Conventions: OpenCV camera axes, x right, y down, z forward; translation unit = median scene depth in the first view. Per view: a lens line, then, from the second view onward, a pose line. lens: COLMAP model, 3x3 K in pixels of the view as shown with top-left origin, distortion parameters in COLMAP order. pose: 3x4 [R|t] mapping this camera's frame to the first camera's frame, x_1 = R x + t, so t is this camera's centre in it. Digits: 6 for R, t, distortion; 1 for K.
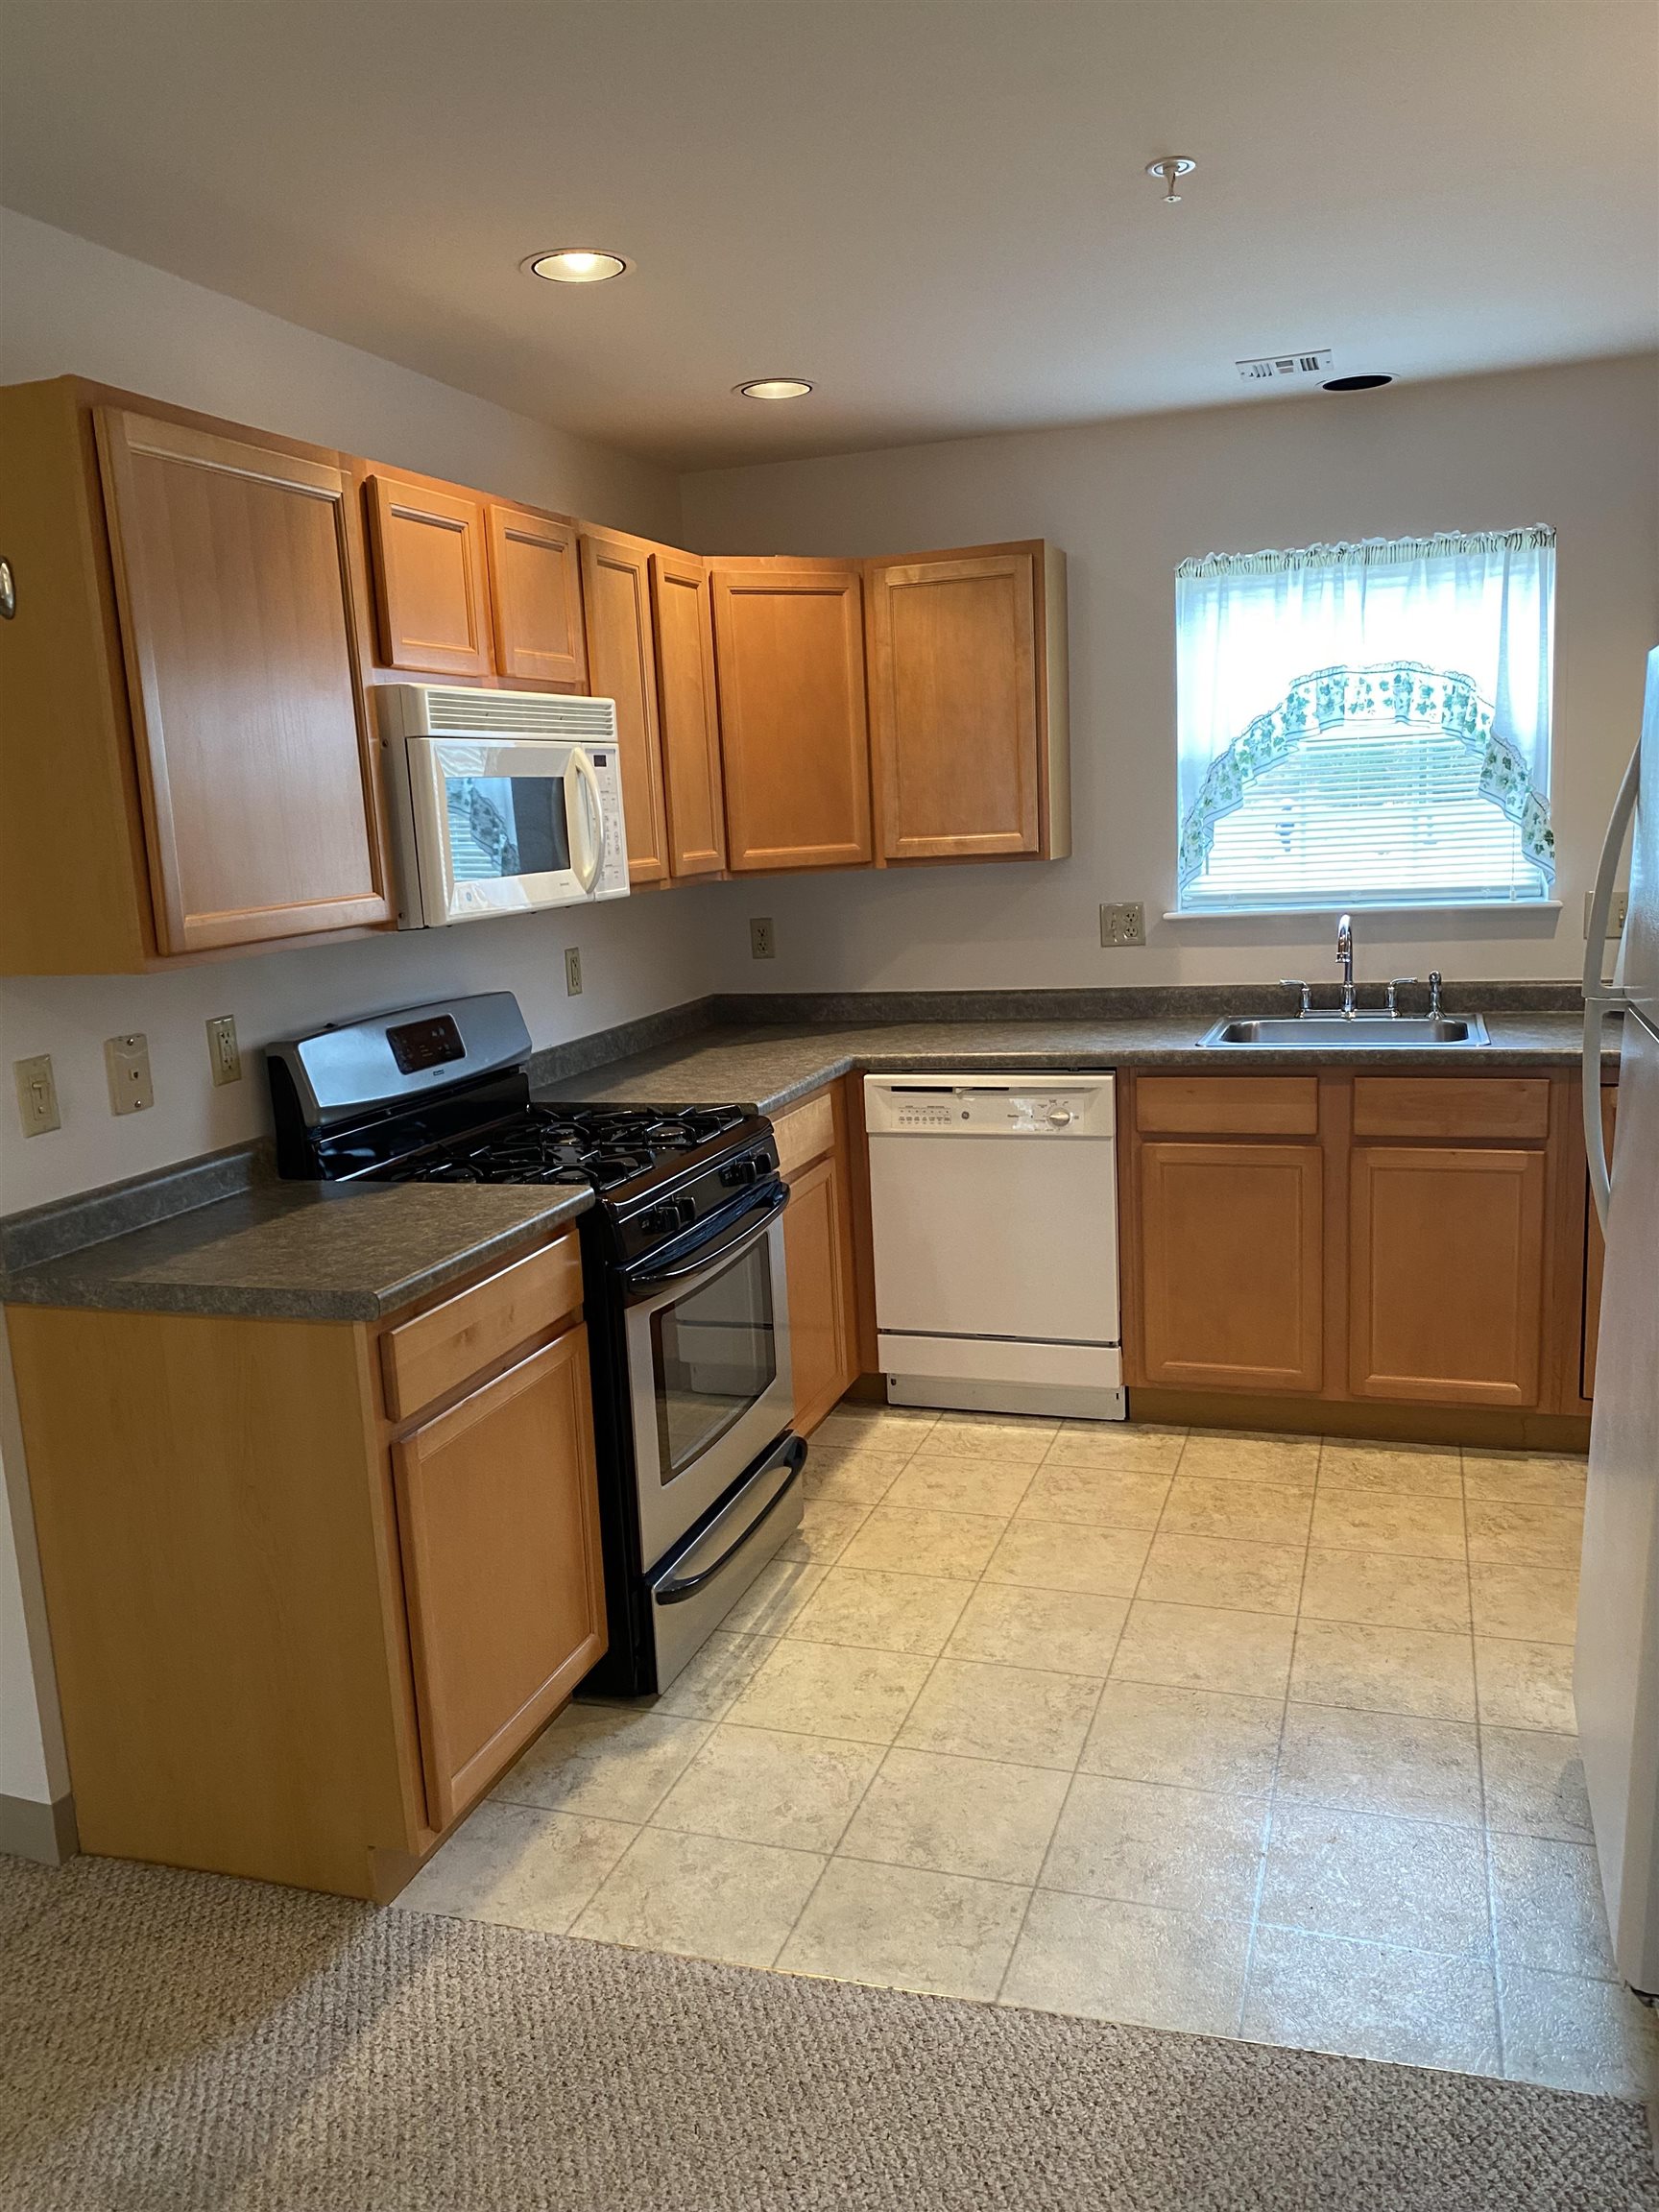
lens RADIAL K [[1690.1, 0, 809.8], [0, 1690.1, 1105.2], [0, 0, 1]] dist [0.168418, -0.463609]
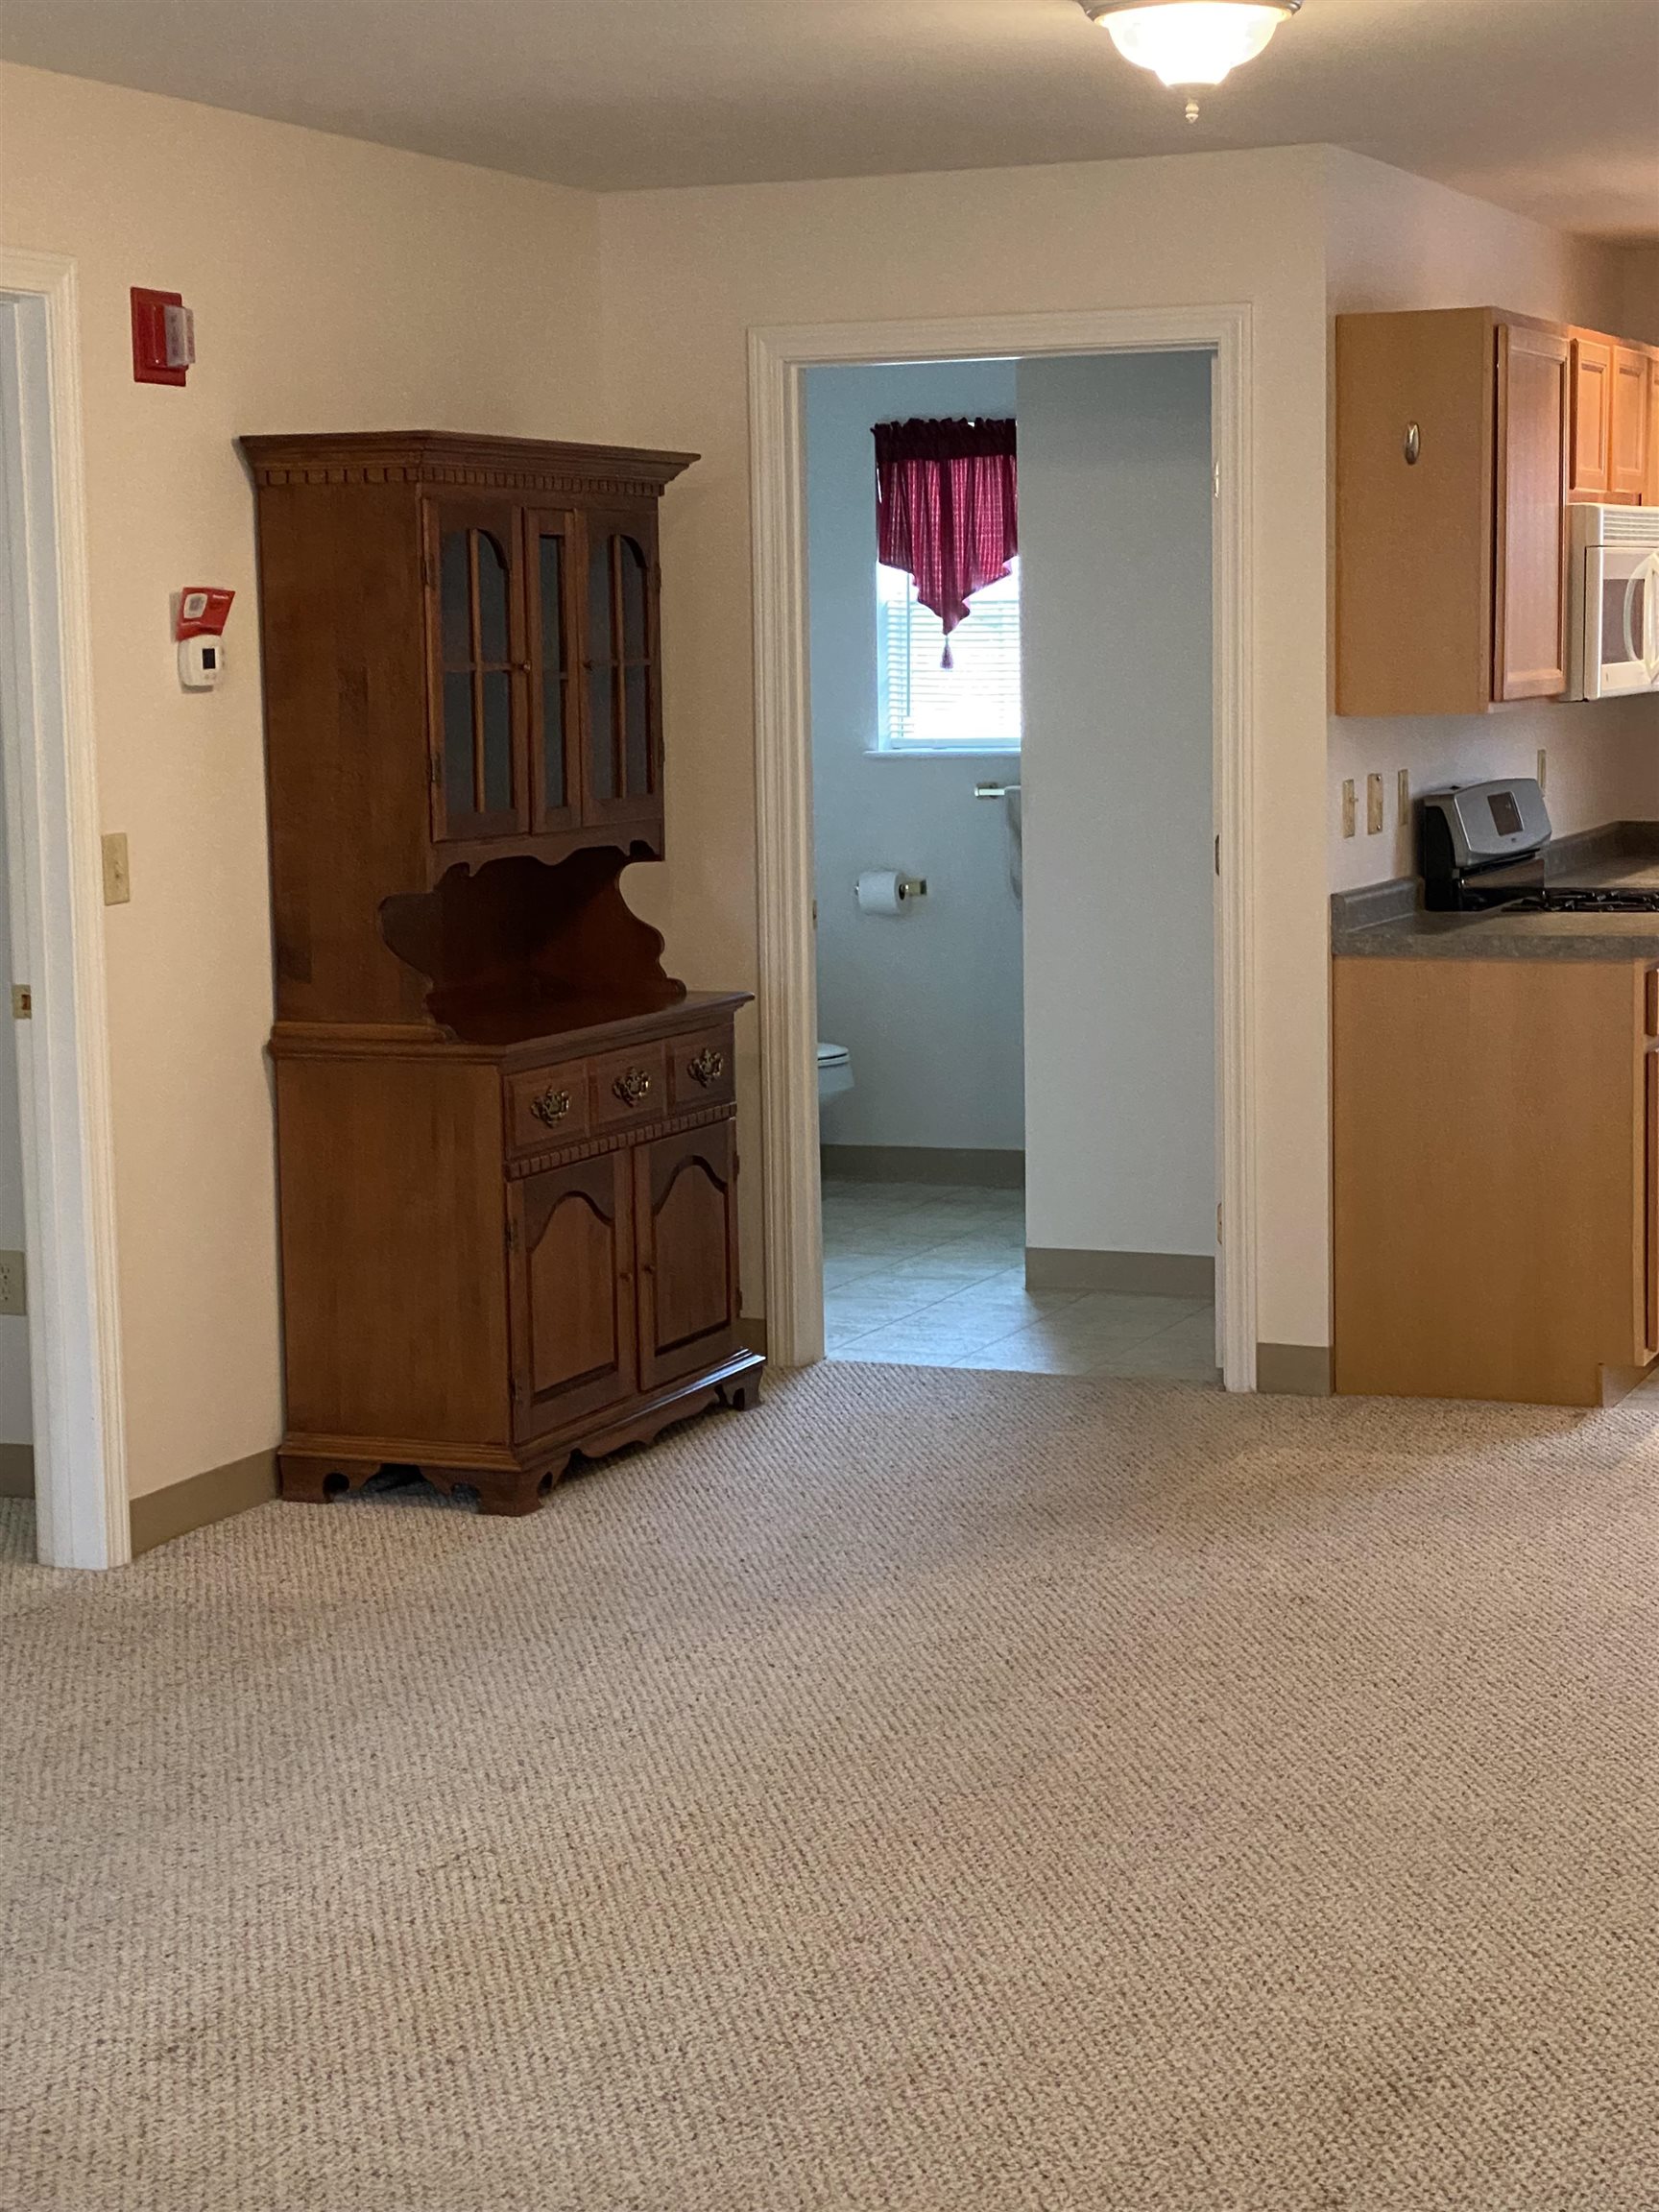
lens RADIAL K [[3963.7, 0, 829.5], [0, 3963.7, 1106.0], [0, 0, 1]] dist [0.040171, 0.121149]
pose [[0.997246, 0.042142, -0.061023, -0.403799], [-0.045291, 0.997662, -0.051176, 0.248361], [0.058724, 0.053799, 0.996824, -1.292196]]
